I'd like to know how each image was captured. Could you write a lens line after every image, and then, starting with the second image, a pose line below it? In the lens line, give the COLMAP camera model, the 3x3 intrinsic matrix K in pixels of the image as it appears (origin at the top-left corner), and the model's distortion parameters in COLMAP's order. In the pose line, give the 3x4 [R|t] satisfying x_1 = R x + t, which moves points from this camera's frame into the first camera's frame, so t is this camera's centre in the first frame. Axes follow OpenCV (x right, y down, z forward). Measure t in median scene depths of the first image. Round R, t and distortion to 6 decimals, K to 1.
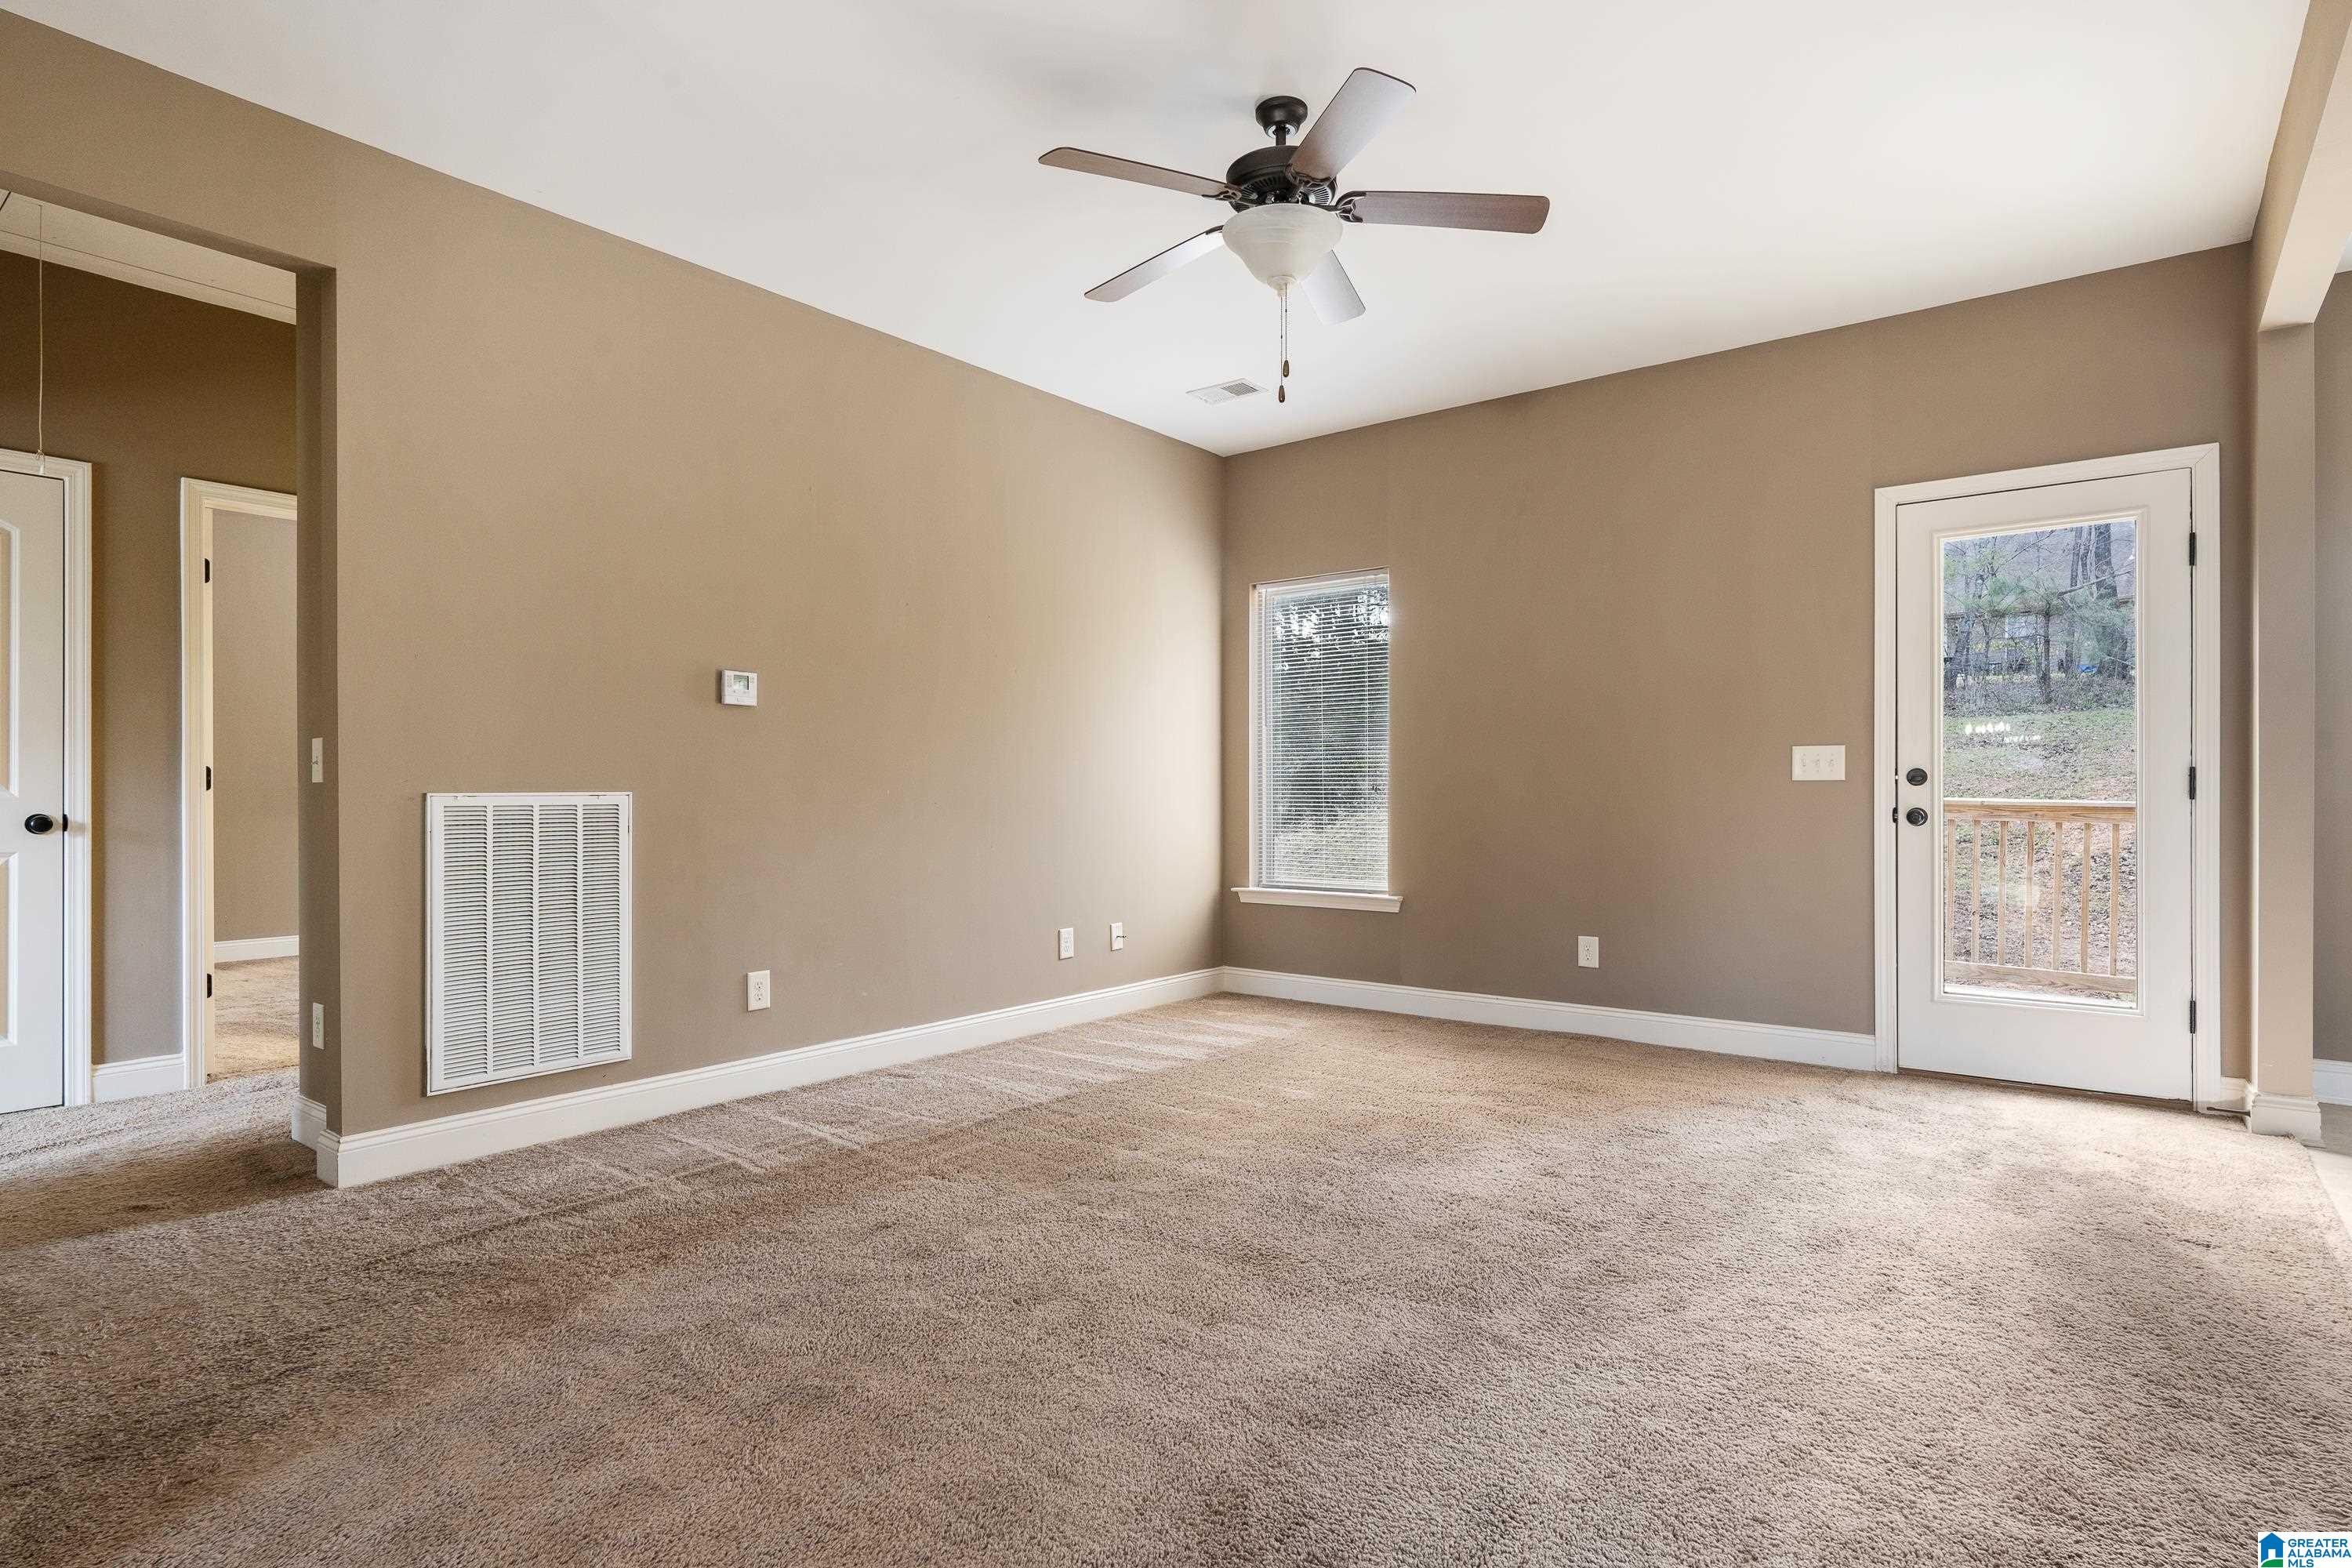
lens RADIAL K [[1198.4, 0, 1178.0], [0, 1198.4, 782.6], [0, 0, 1]] dist [-0.004007, 0.001787]
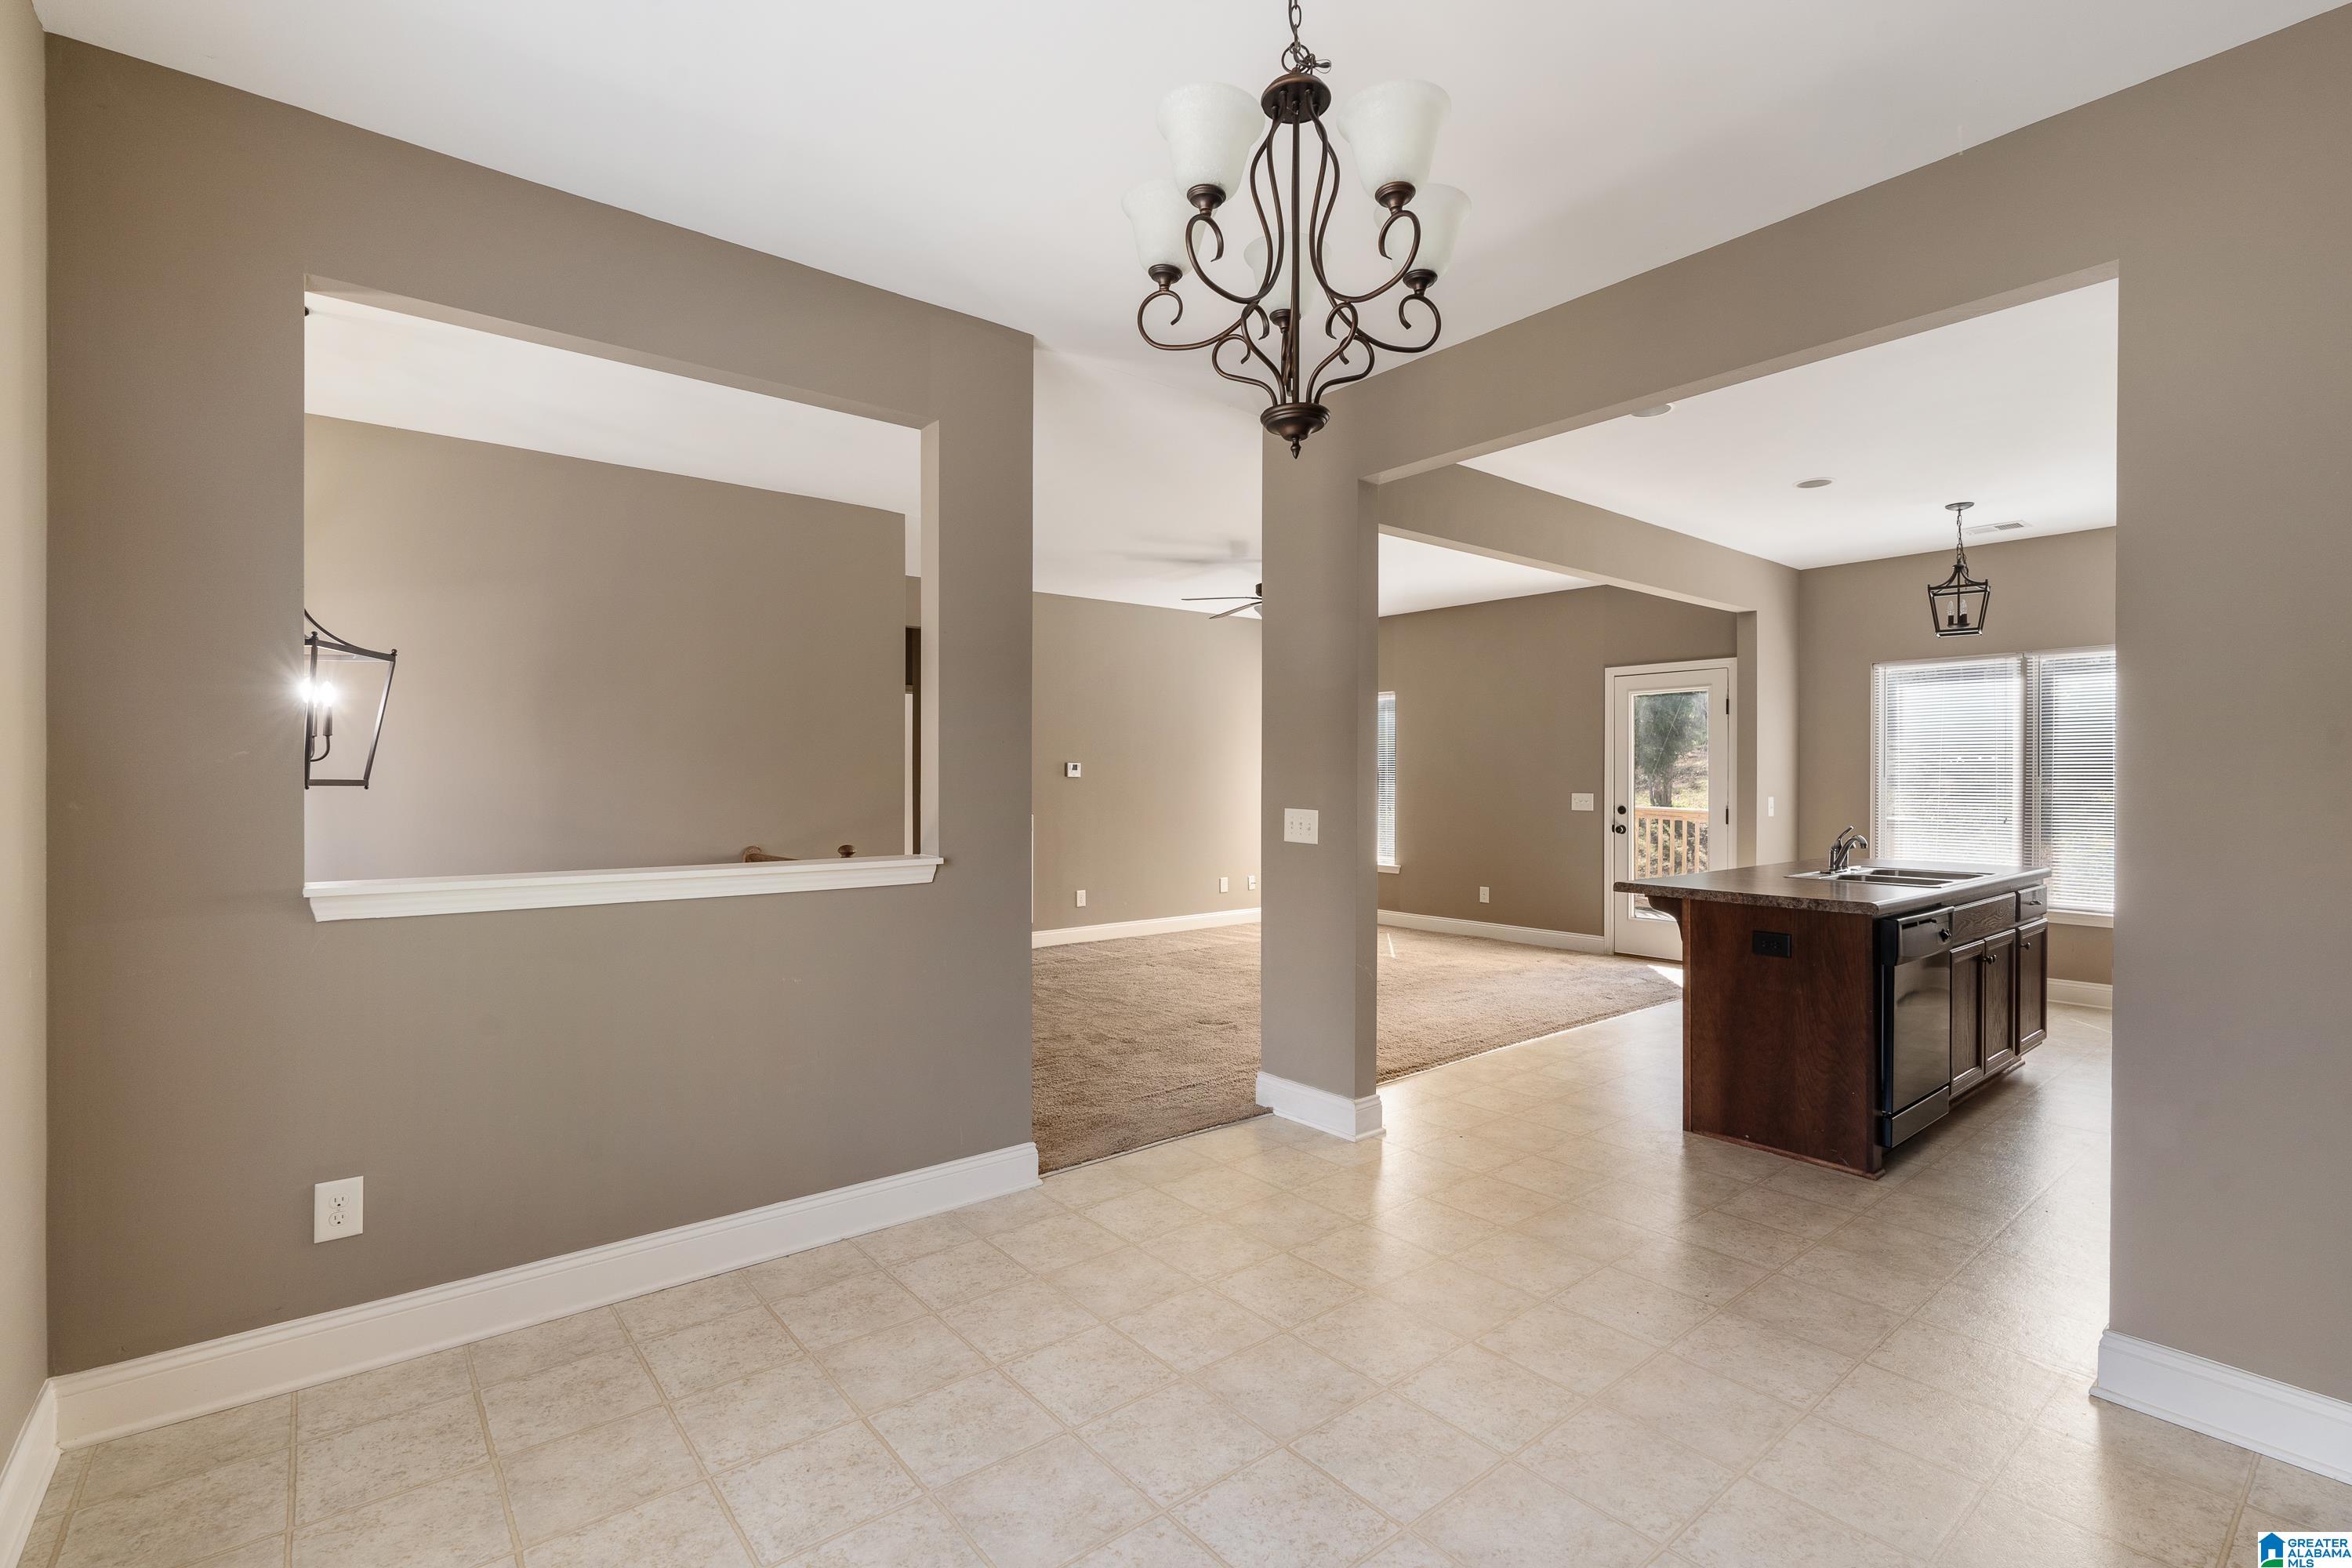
lens RADIAL K [[1099.8, 0, 1181.3], [0, 1099.8, 770.1], [0, 0, 1]] dist [0.000037, 0.001258]
pose [[0.976031, -0.000874, -0.217629, 0.313493], [0.002483, 0.999972, 0.007119, -0.094714], [0.217617, -0.007489, 0.976006, -1.069974]]
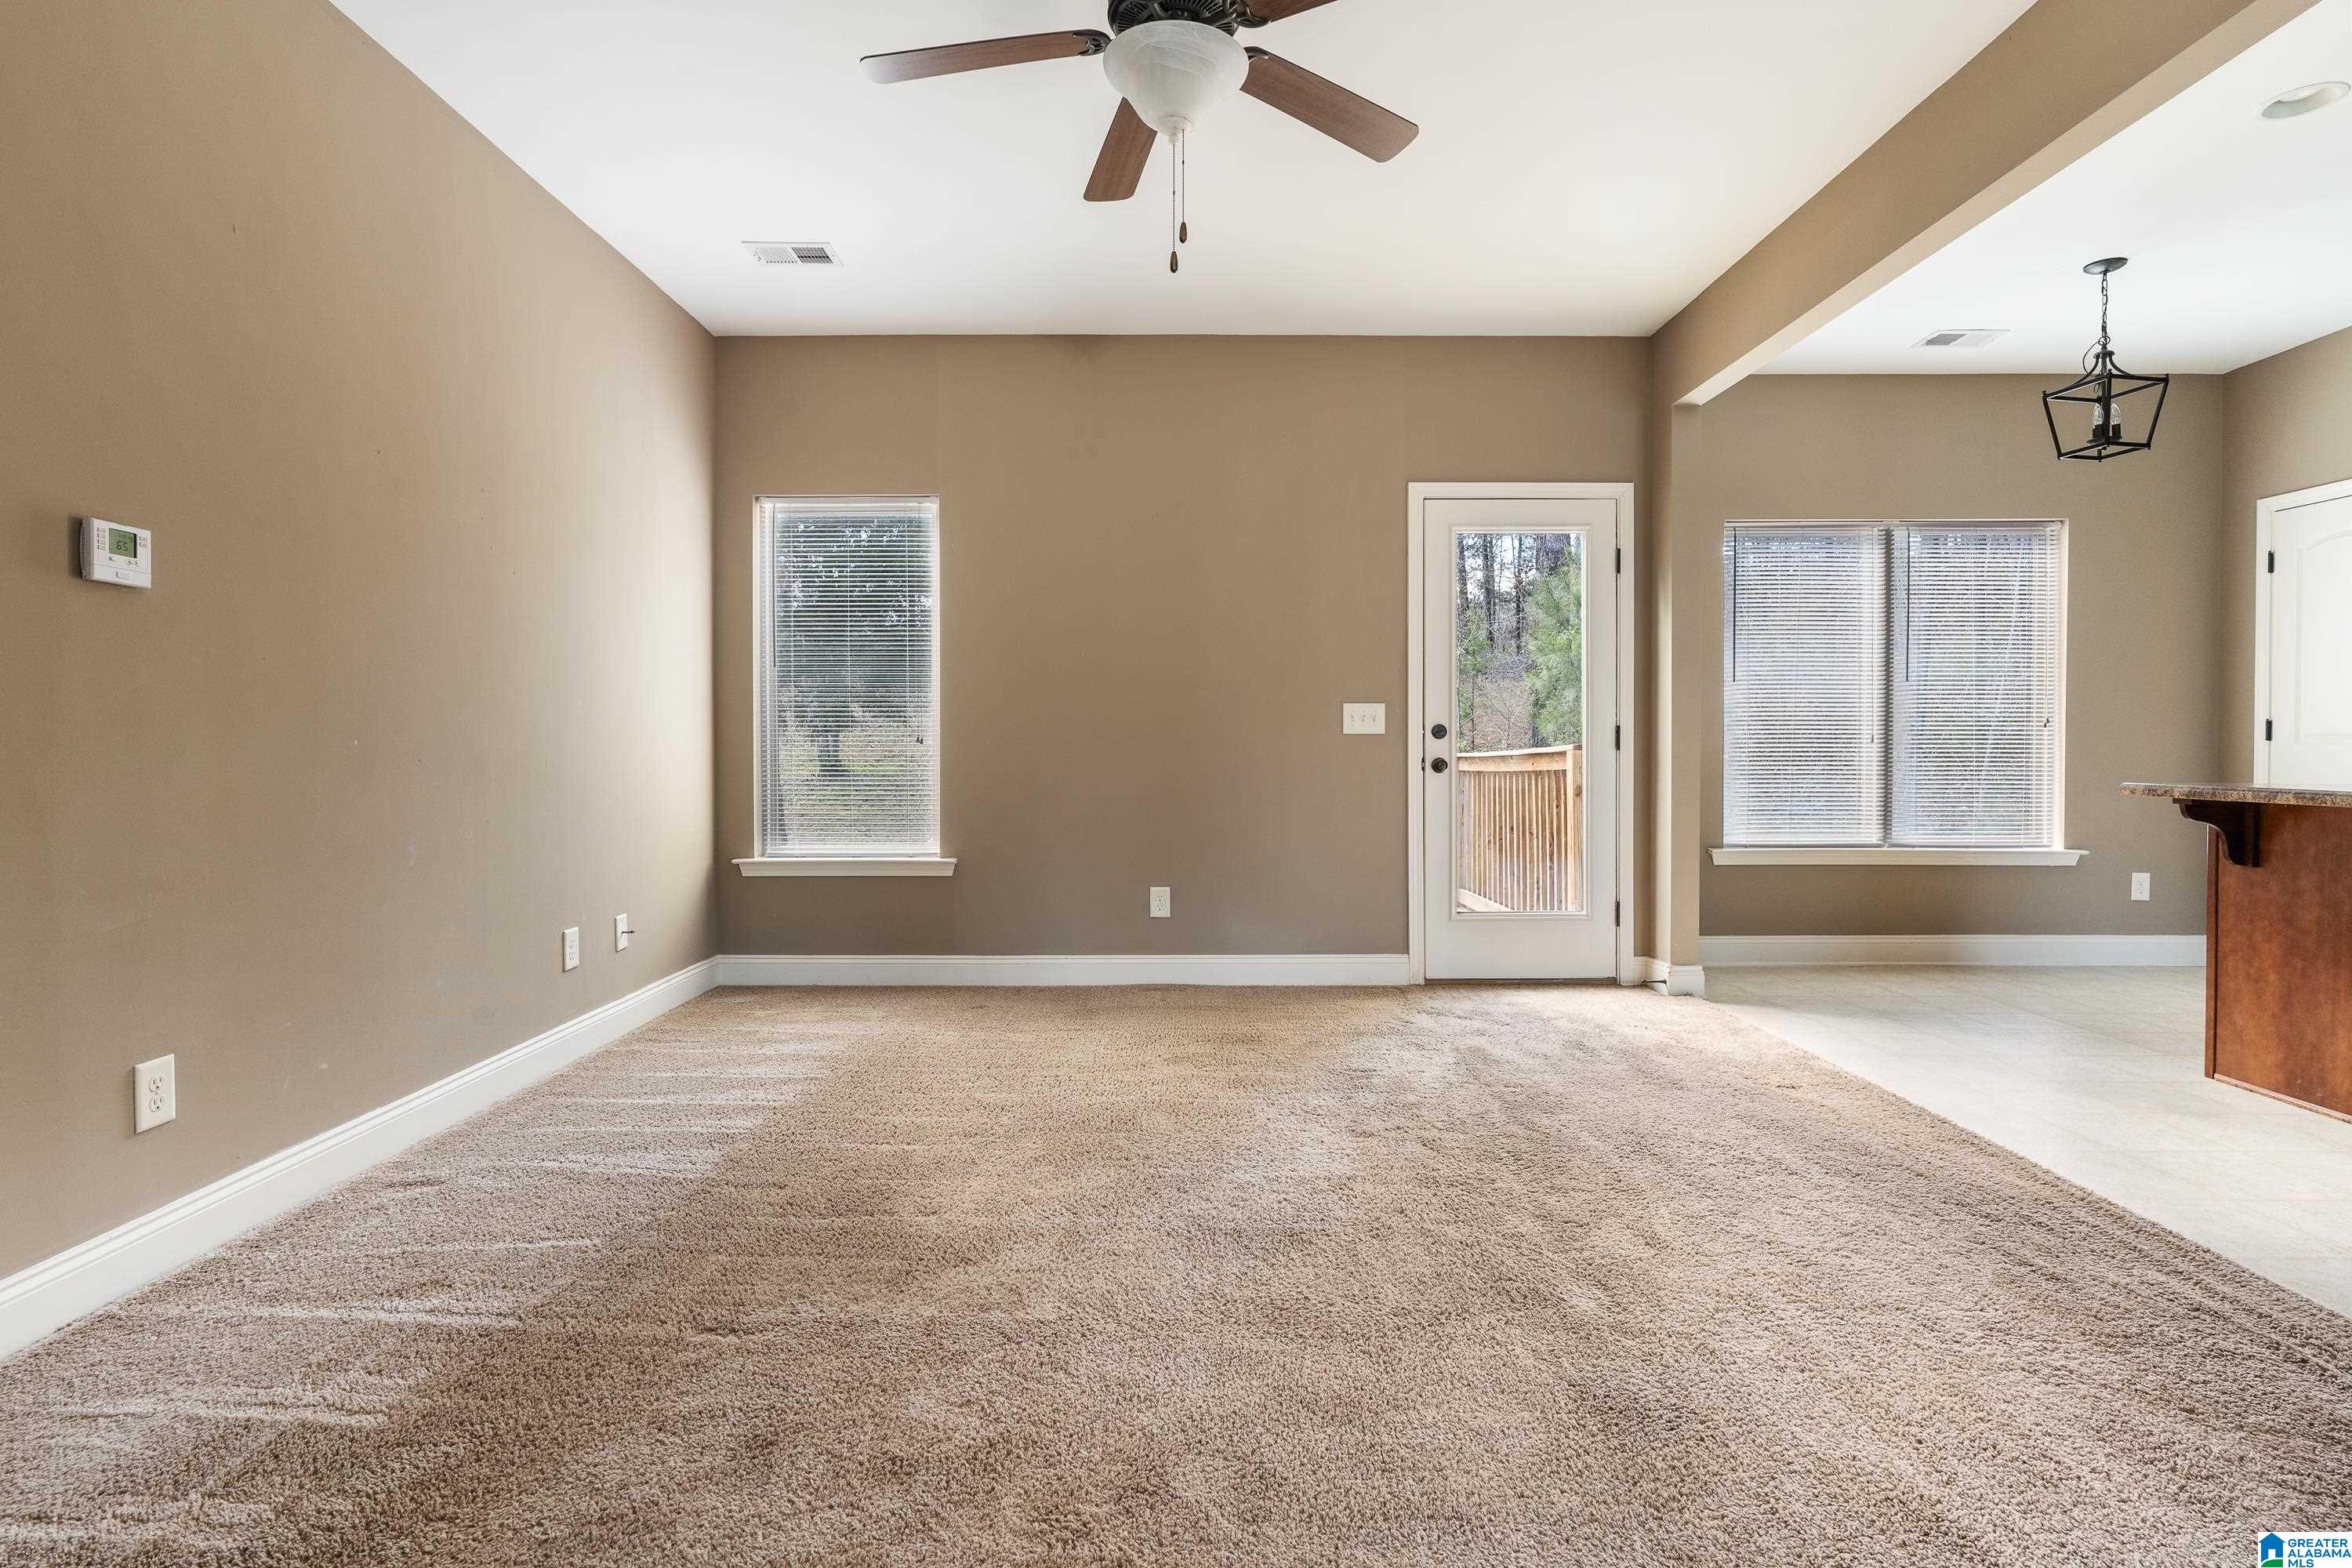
lens RADIAL K [[1152.2, 0, 1173.1], [0, 1152.2, 748.6], [0, 0, 1]] dist [-0.002385, 0.001083]
pose [[0.789843, -0.001140, 0.613308, -0.308338], [-0.005268, 0.999949, 0.008644, 0.003852], [-0.613286, -0.010059, 0.789797, 0.282349]]
